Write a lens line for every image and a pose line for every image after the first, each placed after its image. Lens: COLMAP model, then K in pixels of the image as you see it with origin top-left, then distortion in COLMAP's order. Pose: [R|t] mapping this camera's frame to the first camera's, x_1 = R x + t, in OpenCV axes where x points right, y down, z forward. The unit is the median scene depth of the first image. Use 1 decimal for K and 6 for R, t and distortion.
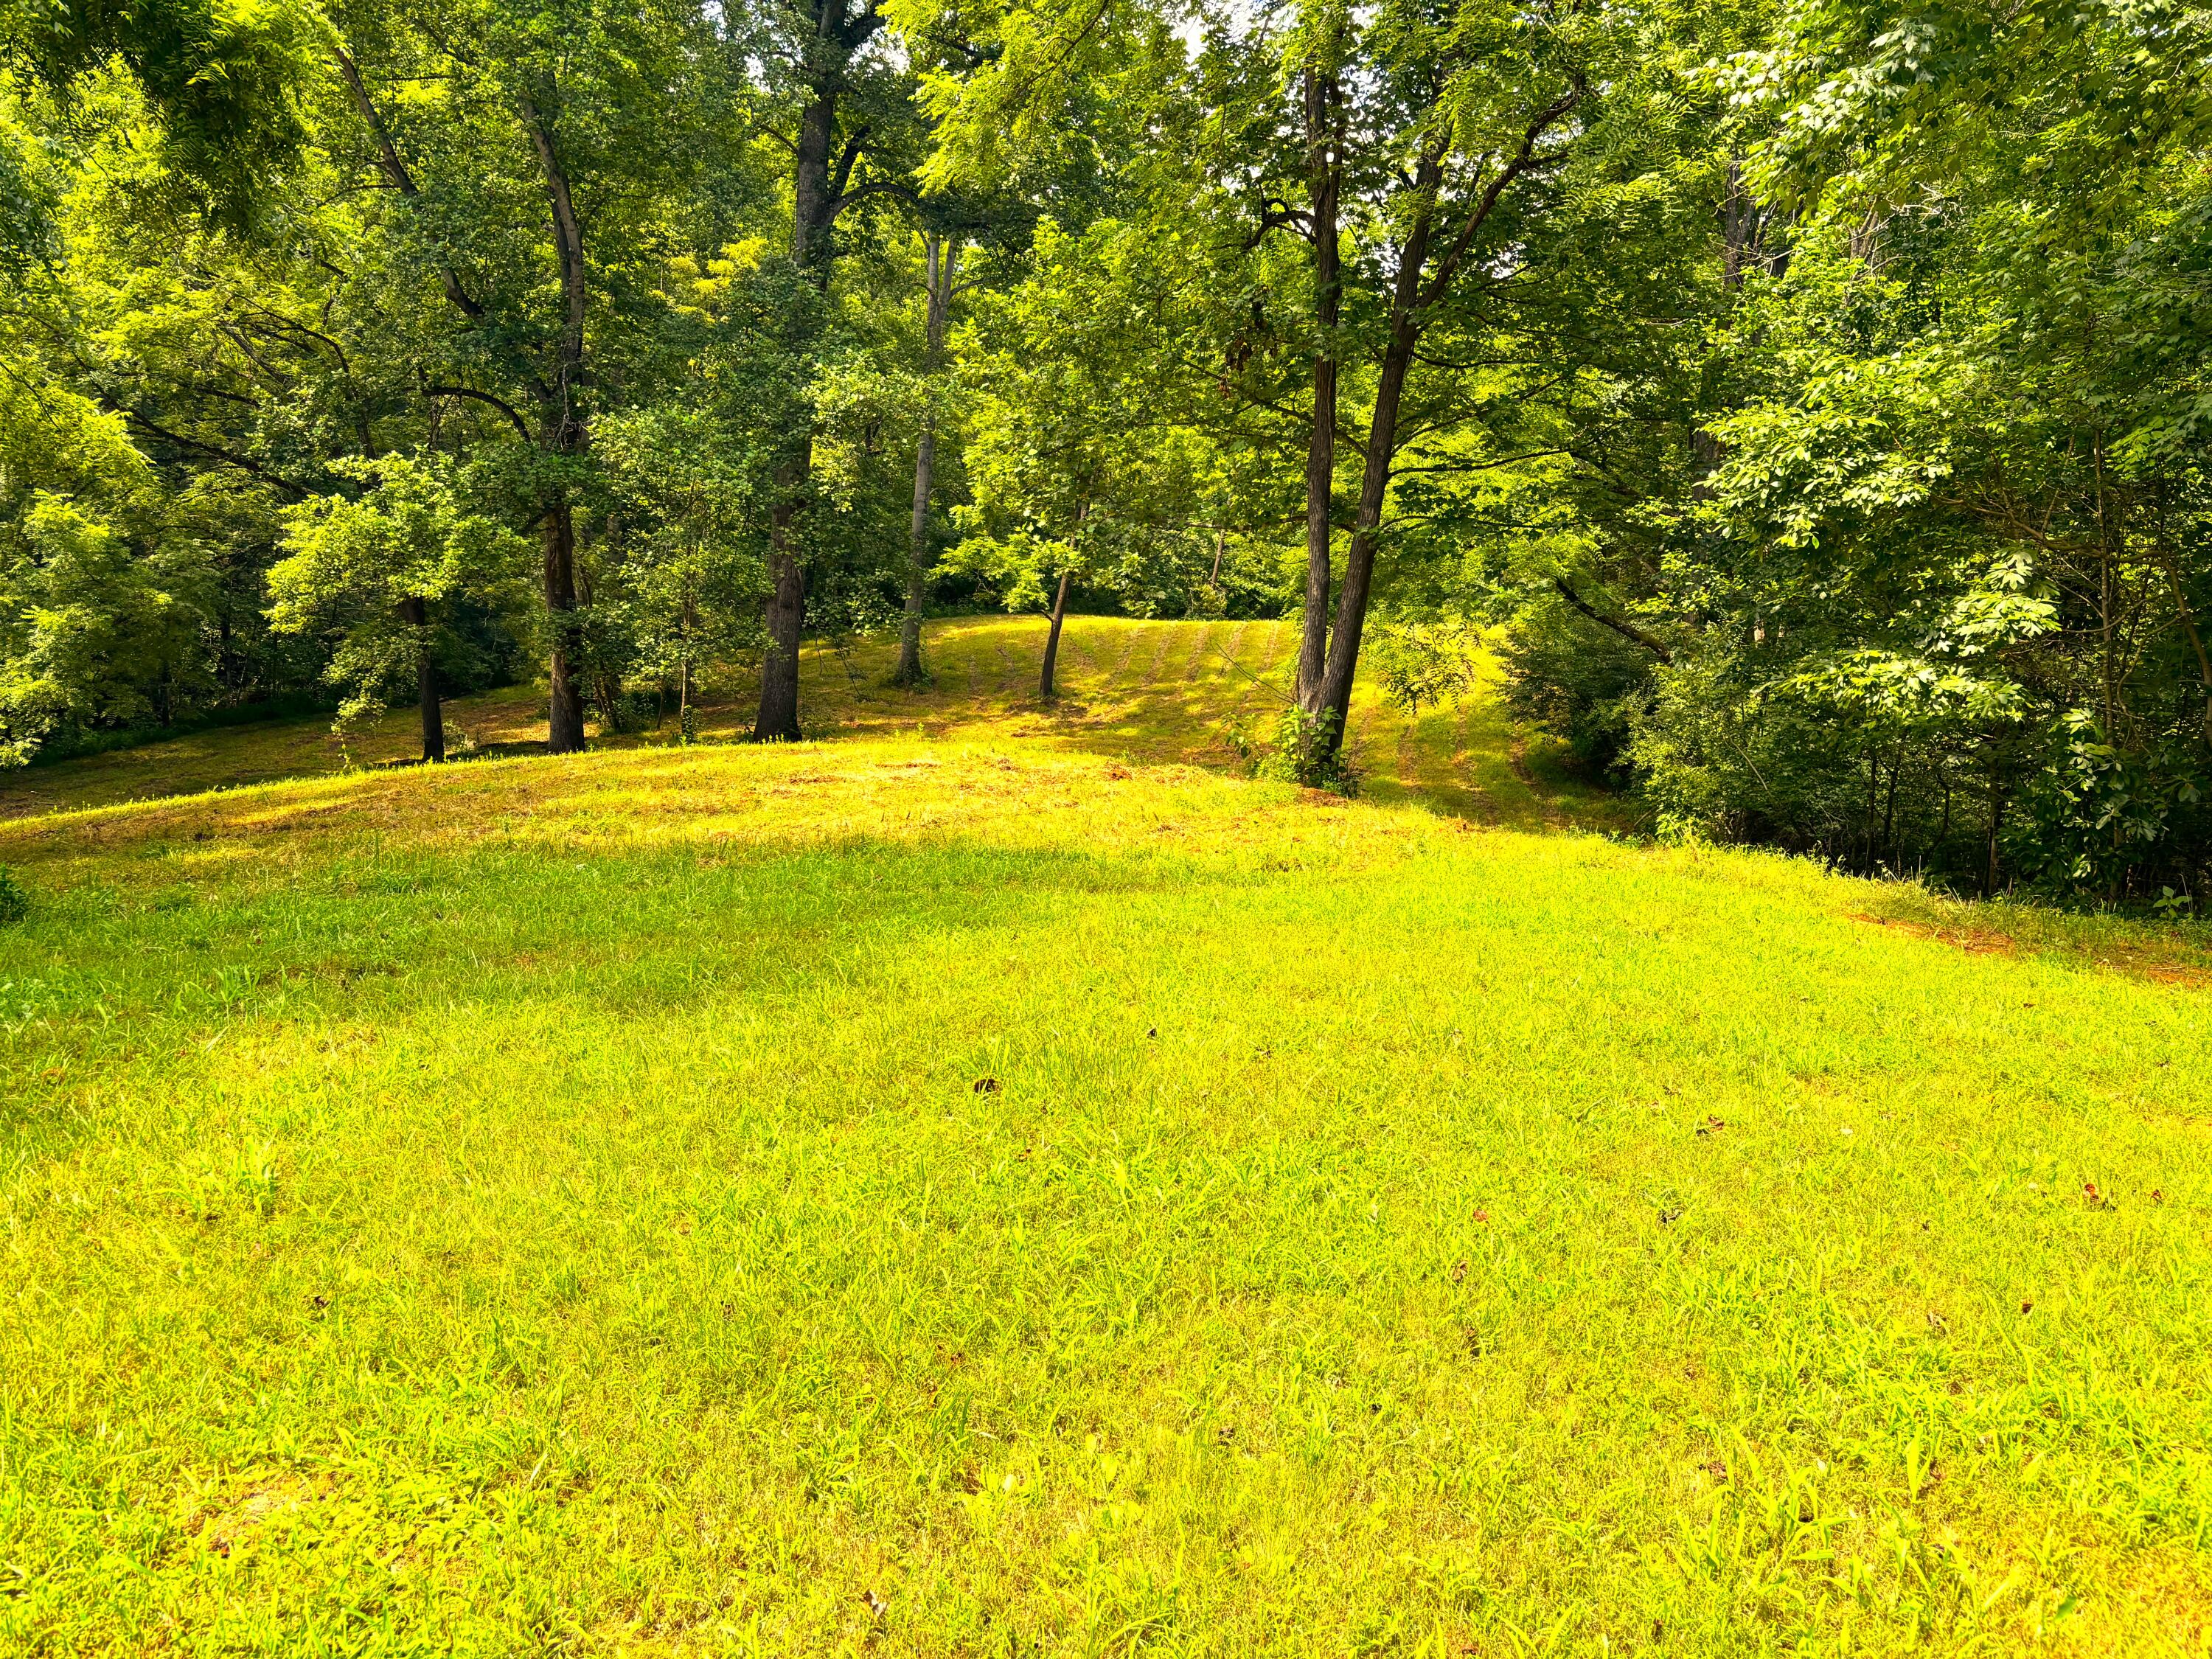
lens RADIAL K [[1737.7, 0, 1110.3], [0, 1737.7, 838.2], [0, 0, 1]] dist [0.013292, -0.018979]
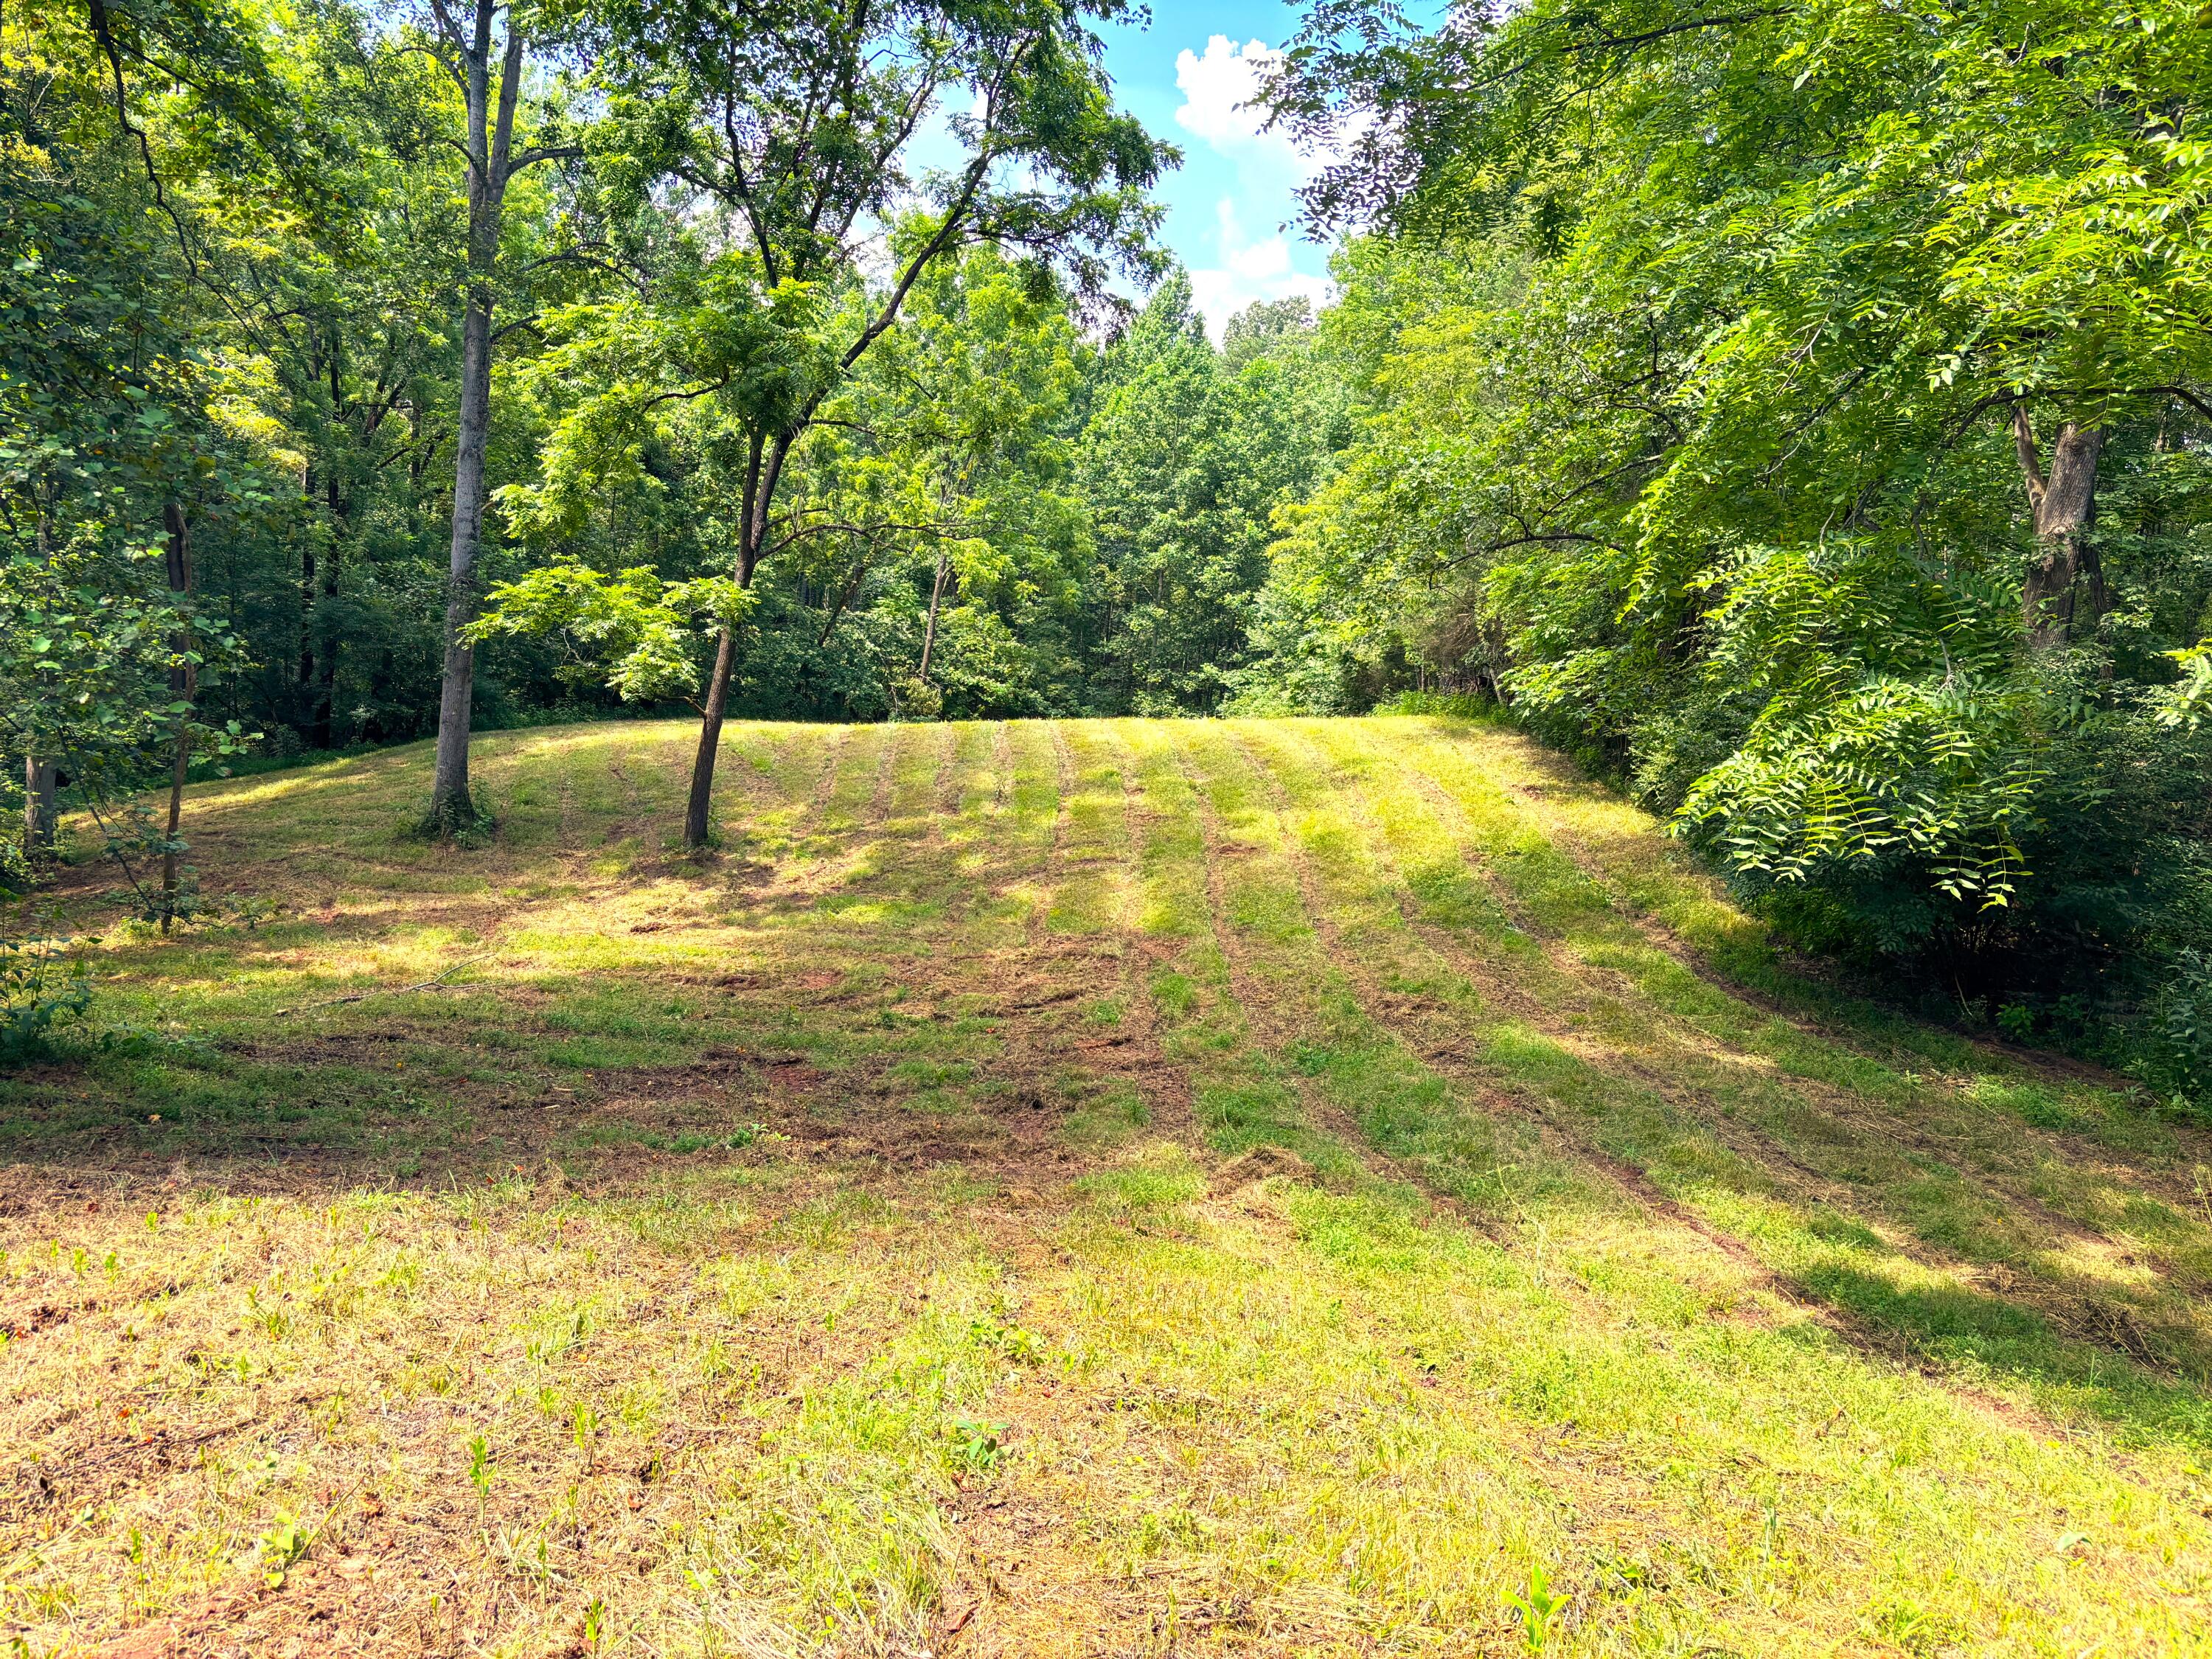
lens RADIAL K [[1737.7, 0, 1120.9], [0, 1737.7, 824.2], [0, 0, 1]] dist [0.013292, -0.018979]
pose [[0.978246, -0.033156, 0.204783, -0.018383], [0.049103, 0.996101, -0.073287, -0.042526], [-0.201555, 0.081748, 0.976060, 0.433420]]
